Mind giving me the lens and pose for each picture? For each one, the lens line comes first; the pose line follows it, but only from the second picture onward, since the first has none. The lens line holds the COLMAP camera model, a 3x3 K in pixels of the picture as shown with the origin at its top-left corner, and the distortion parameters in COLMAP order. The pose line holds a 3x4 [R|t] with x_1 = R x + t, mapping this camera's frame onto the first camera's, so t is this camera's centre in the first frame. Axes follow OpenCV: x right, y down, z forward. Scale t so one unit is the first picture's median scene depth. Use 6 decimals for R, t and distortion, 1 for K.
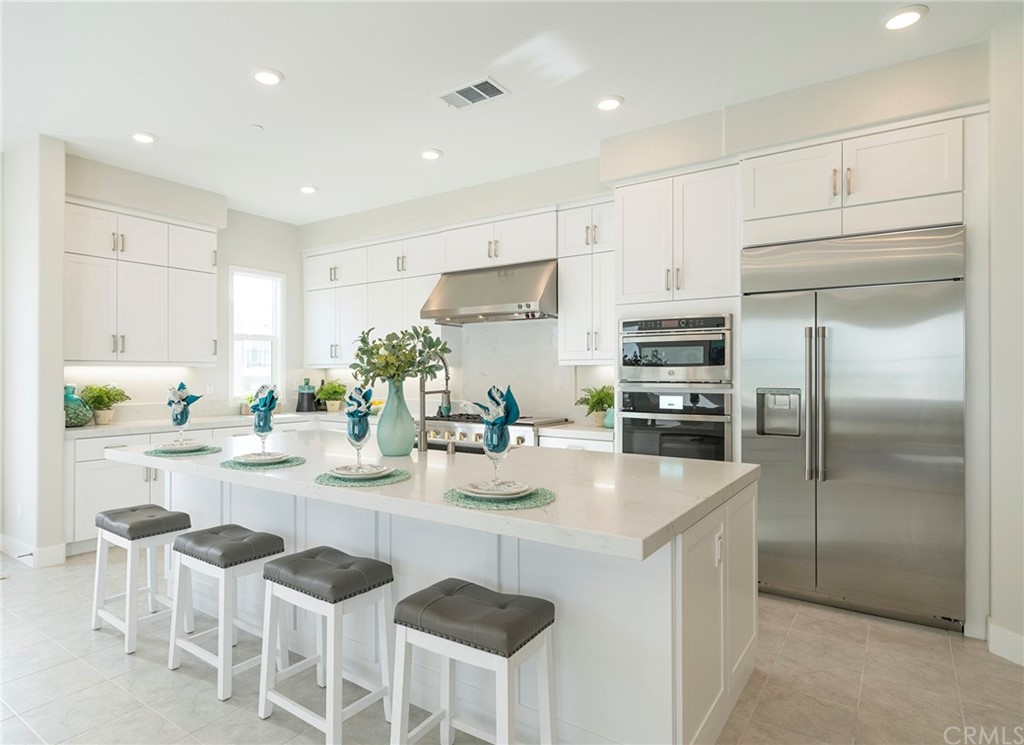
lens RADIAL K [[579.1, 0, 489.0], [0, 579.1, 369.9], [0, 0, 1]] dist [-0.015517, -0.000208]
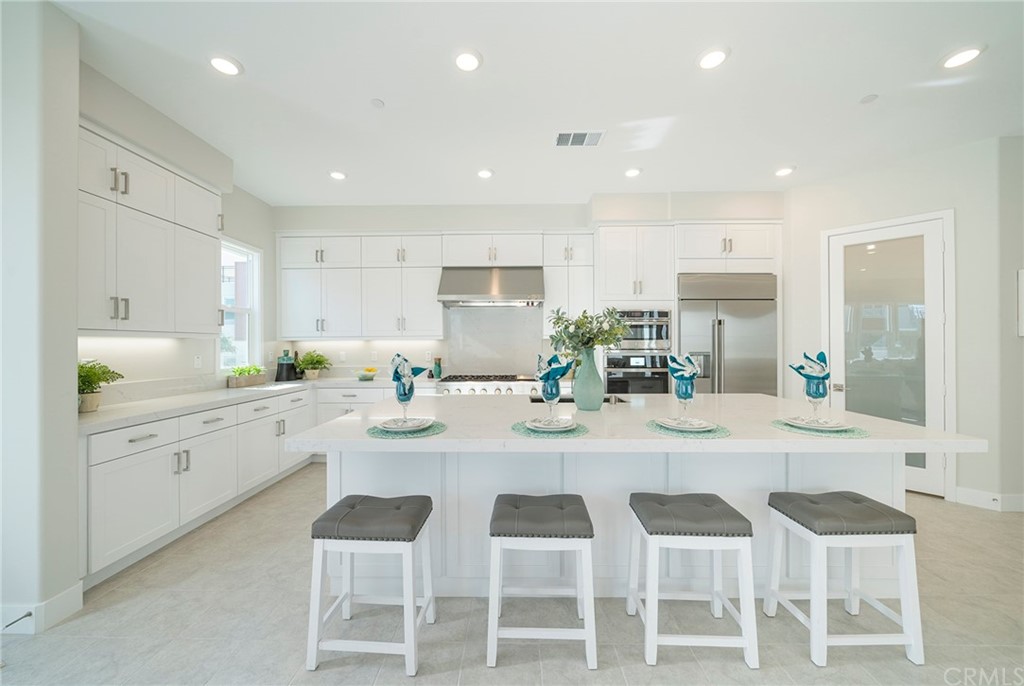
lens RADIAL K [[366.7, 0, 512.0], [0, 366.7, 343.0], [0, 0, 1]] dist [-0.000435, -0.000165]
pose [[0.828225, 0.000021, 0.560395, -0.488484], [0.000088, 1.000000, -0.000168, 0.002665], [-0.560395, 0.000188, 0.828225, 0.279620]]
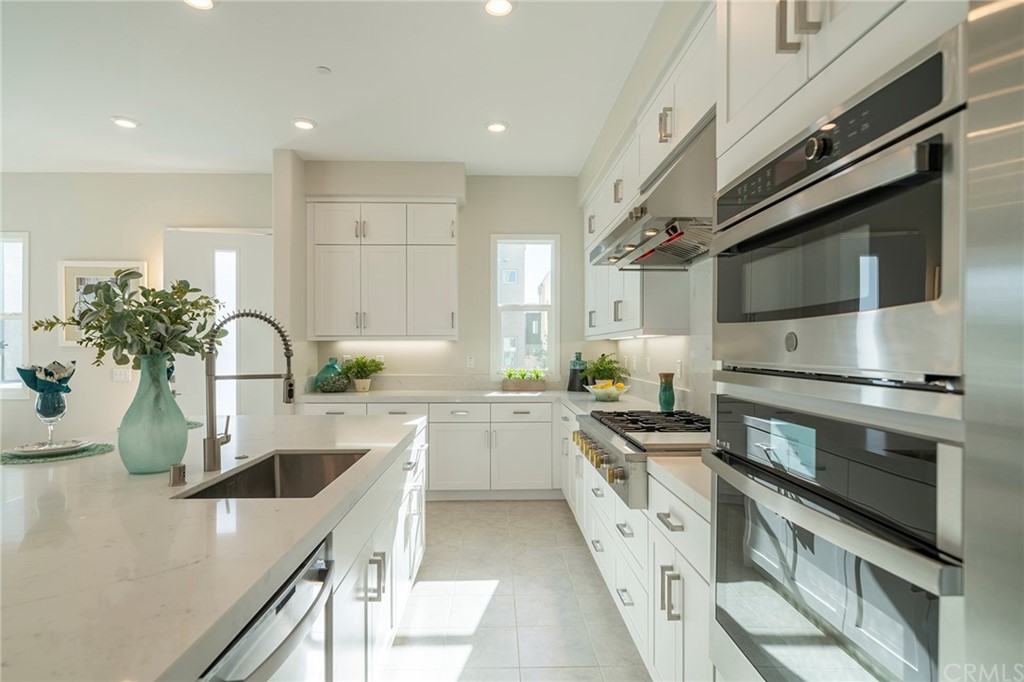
lens RADIAL K [[540.4, 0, 514.8], [0, 540.4, 347.6], [0, 0, 1]] dist [-0.000267, 0.000008]
pose [[0.595637, -0.001092, -0.803253, 0.379432], [0.007036, 0.999968, 0.003857, 0.005312], [0.803223, -0.007949, 0.595625, 0.626162]]
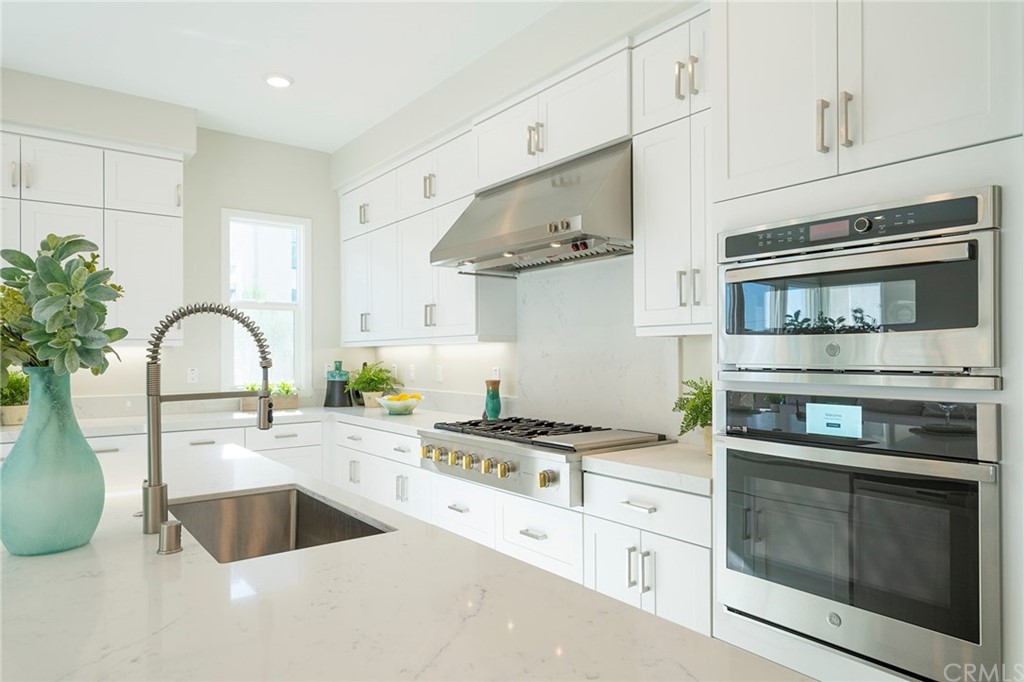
lens RADIAL K [[634.7, 0, 527.2], [0, 634.7, 347.9], [0, 0, 1]] dist [0.001275, 0.000079]
pose [[0.956761, -0.008248, -0.290758, 0.202290], [0.007706, 0.999966, -0.003008, 0.003416], [0.290773, 0.000637, 0.956792, 0.426463]]
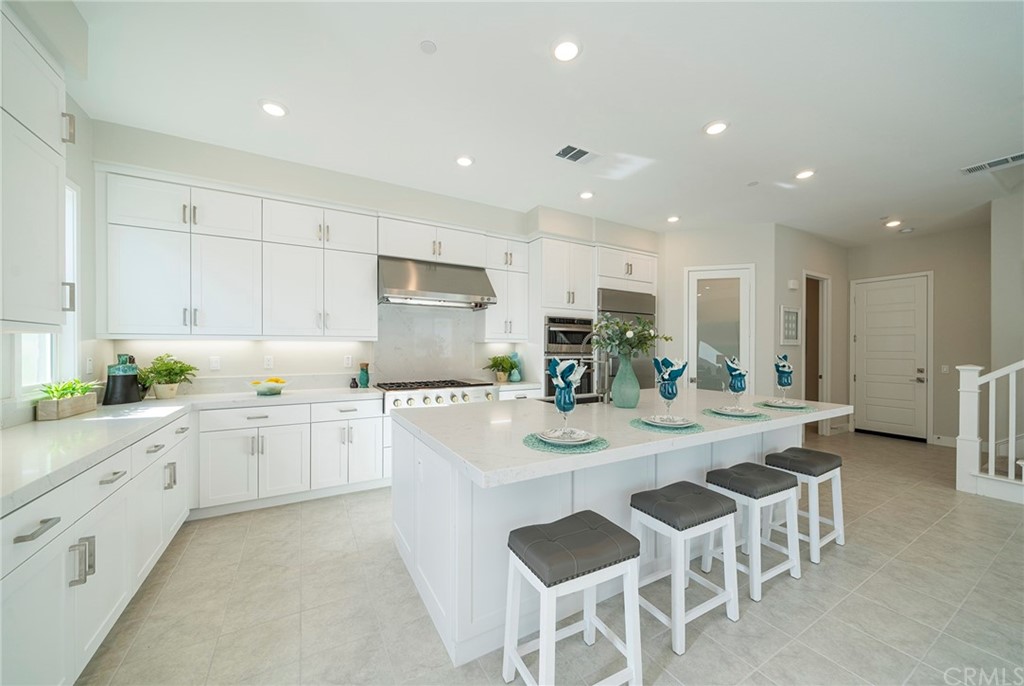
lens RADIAL K [[365.7, 0, 508.9], [0, 365.7, 348.9], [0, 0, 1]] dist [-0.000572, -0.000072]
pose [[0.433302, -0.000293, 0.901249, -0.705421], [-0.008765, 0.999951, 0.004539, 0.004211], [-0.901206, -0.009867, 0.433278, 0.569503]]
